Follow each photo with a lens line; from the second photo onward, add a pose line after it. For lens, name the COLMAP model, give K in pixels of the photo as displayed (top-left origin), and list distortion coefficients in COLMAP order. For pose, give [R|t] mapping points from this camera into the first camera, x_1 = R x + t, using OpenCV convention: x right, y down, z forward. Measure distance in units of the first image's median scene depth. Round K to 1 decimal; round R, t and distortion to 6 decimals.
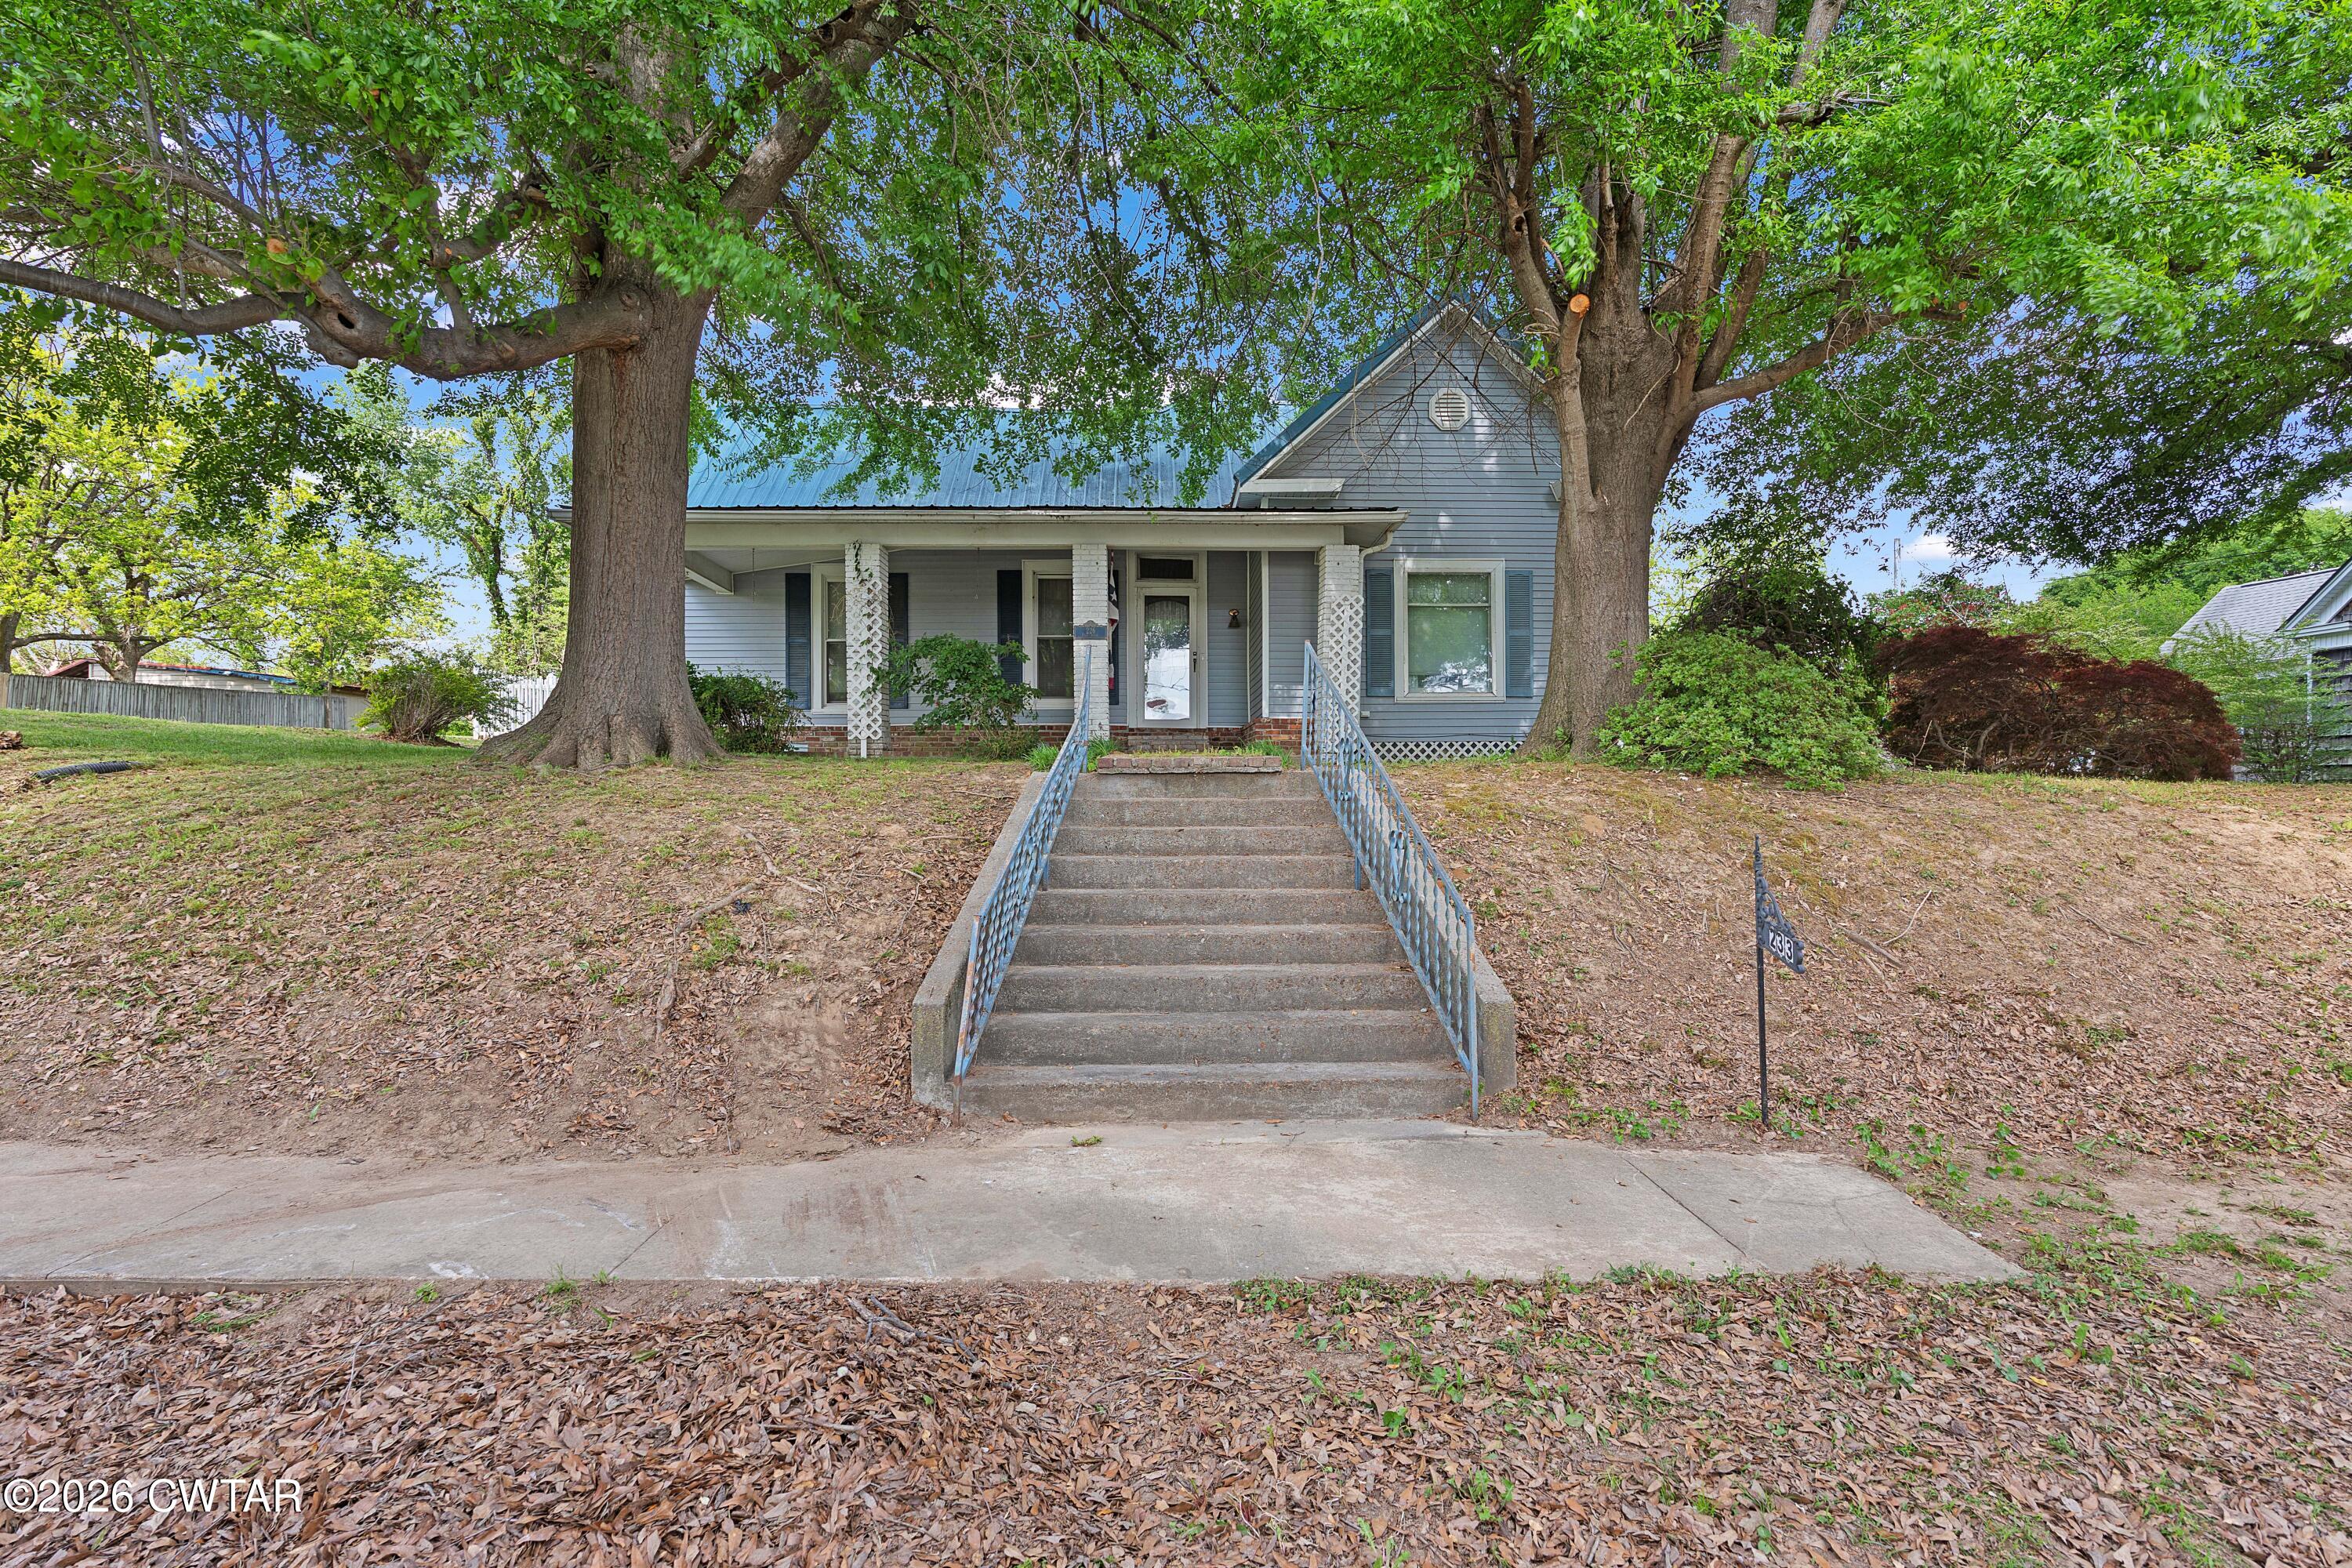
lens RADIAL K [[1150.1, 0, 1180.7], [0, 1150.1, 785.8], [0, 0, 1]] dist [0.006478, 0.000102]
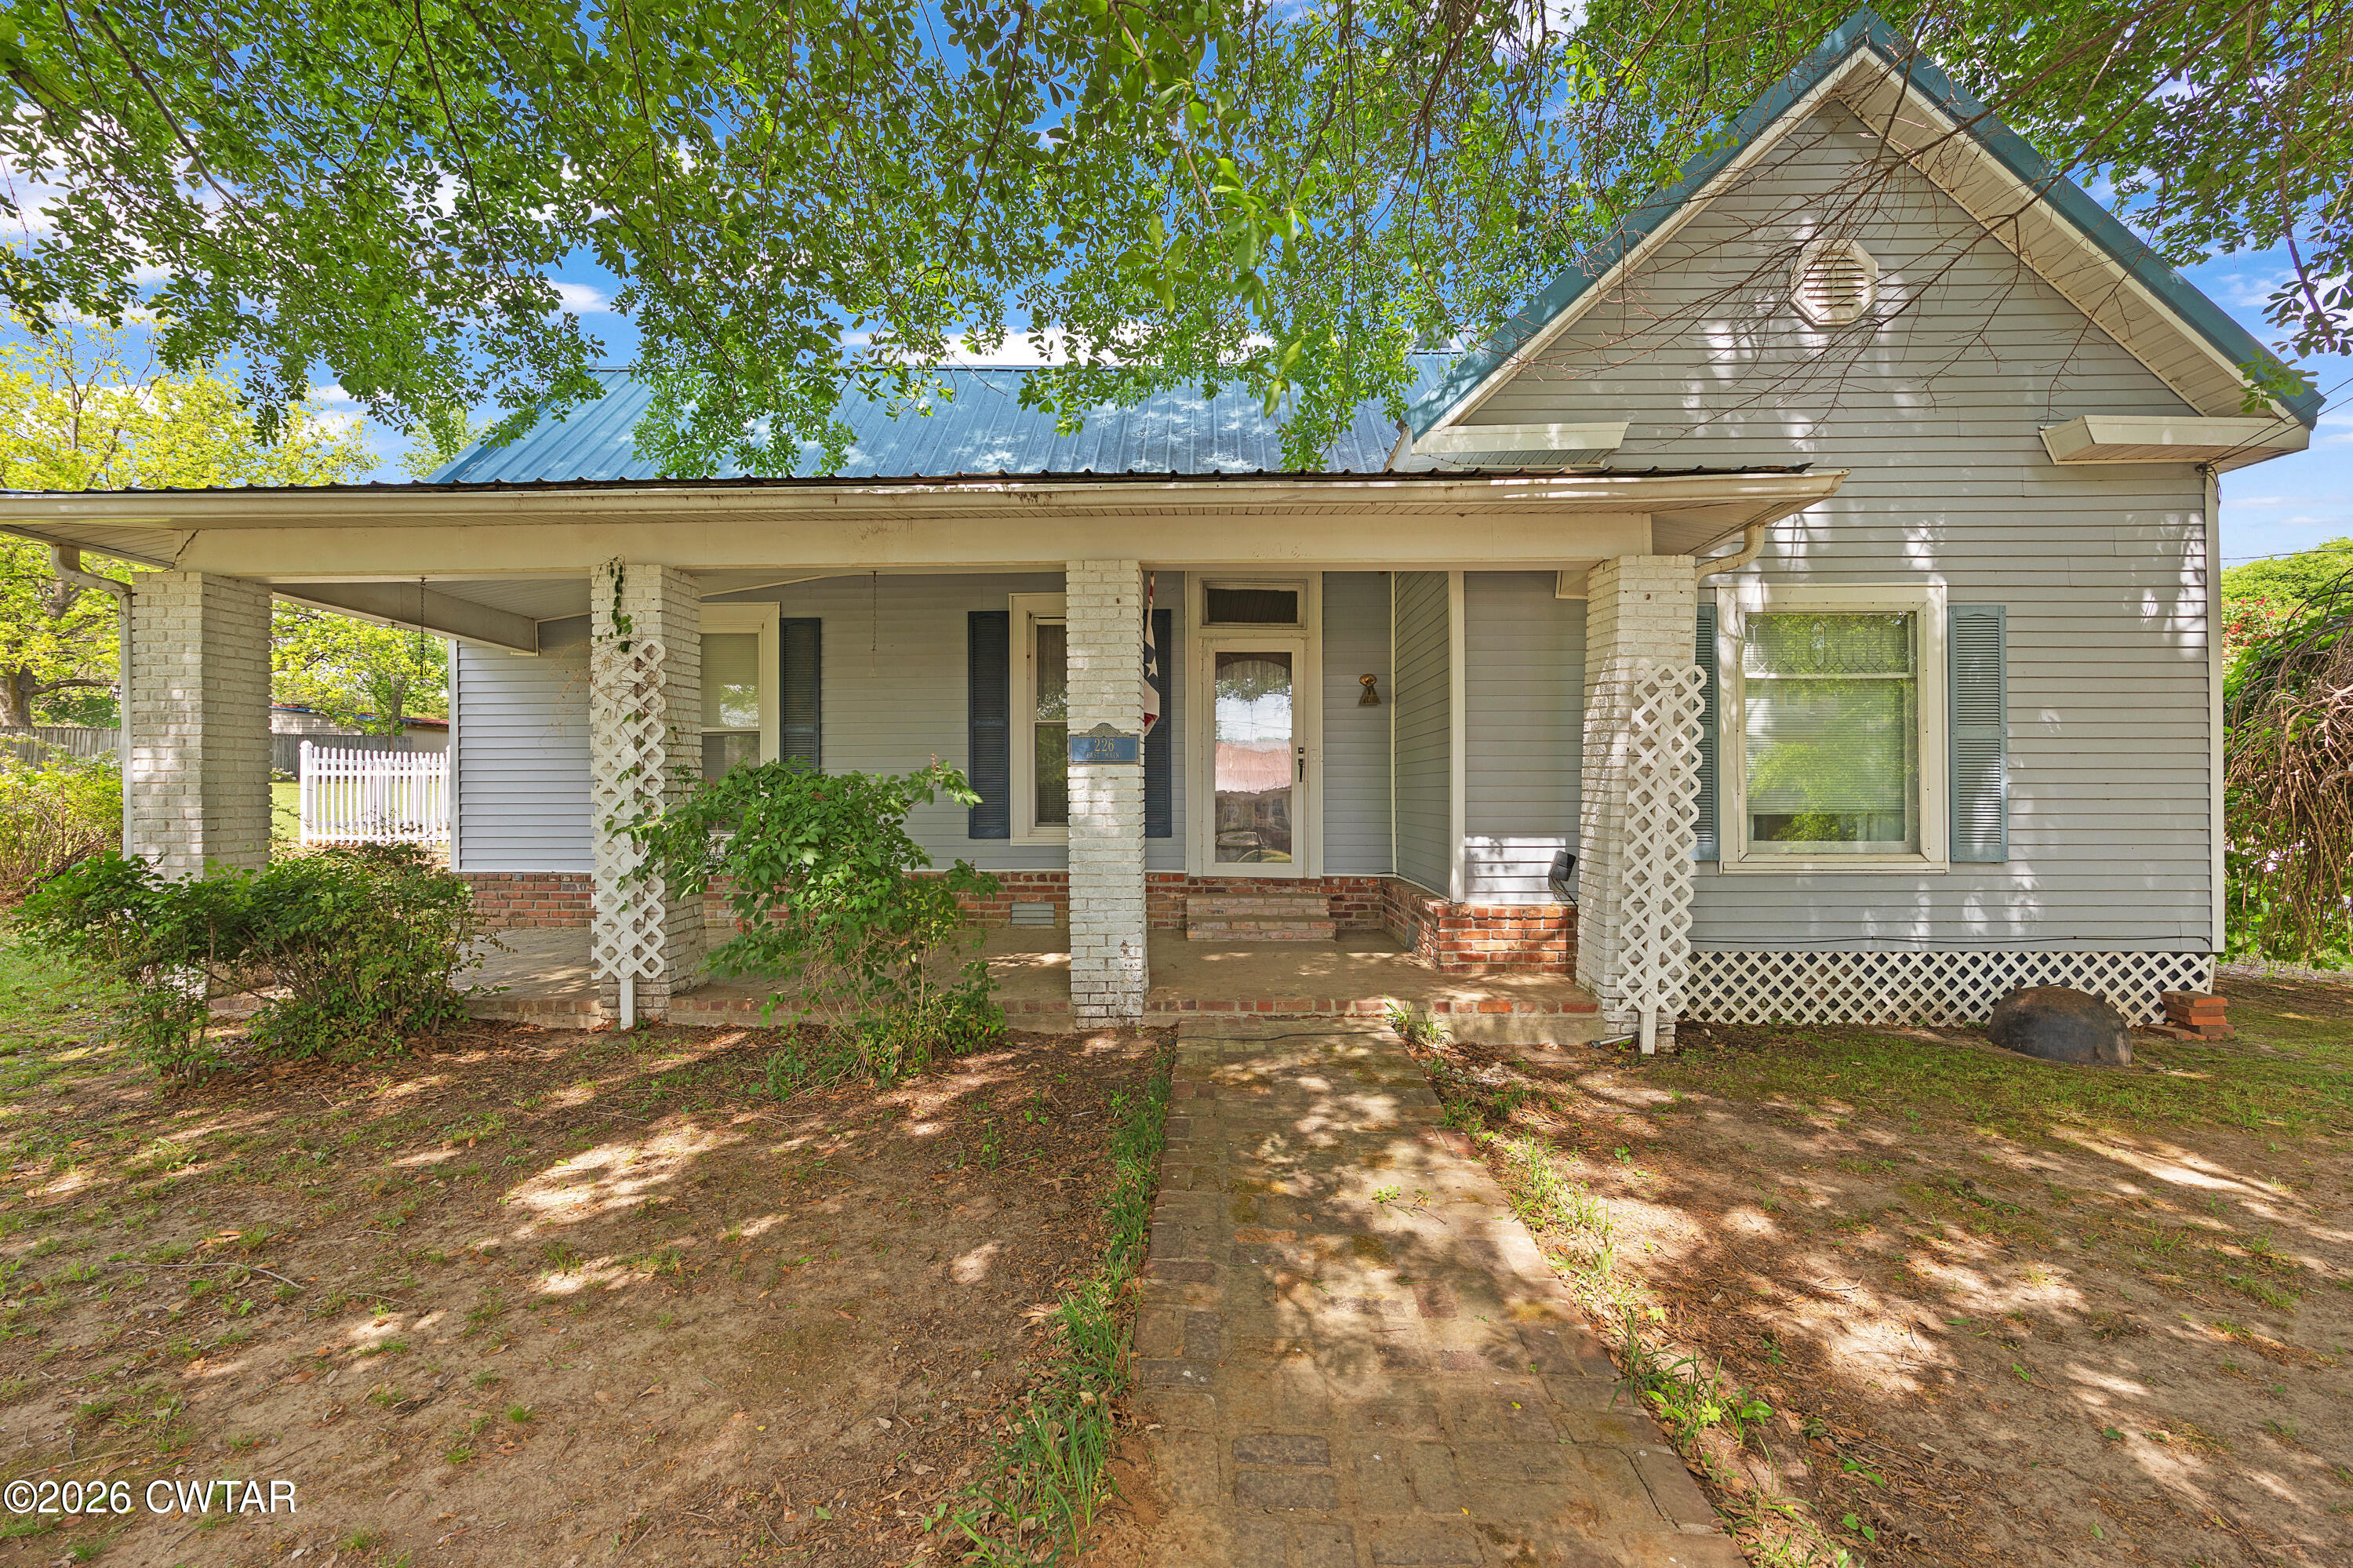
lens RADIAL K [[944.1, 0, 1172.4], [0, 944.1, 783.4], [0, 0, 1]] dist [-0.001027, 0.000779]
pose [[0.997748, 0.003177, -0.066994, -0.024419], [-0.002500, 0.999945, 0.010195, -0.120364], [0.067023, -0.010005, 0.997701, 0.604918]]
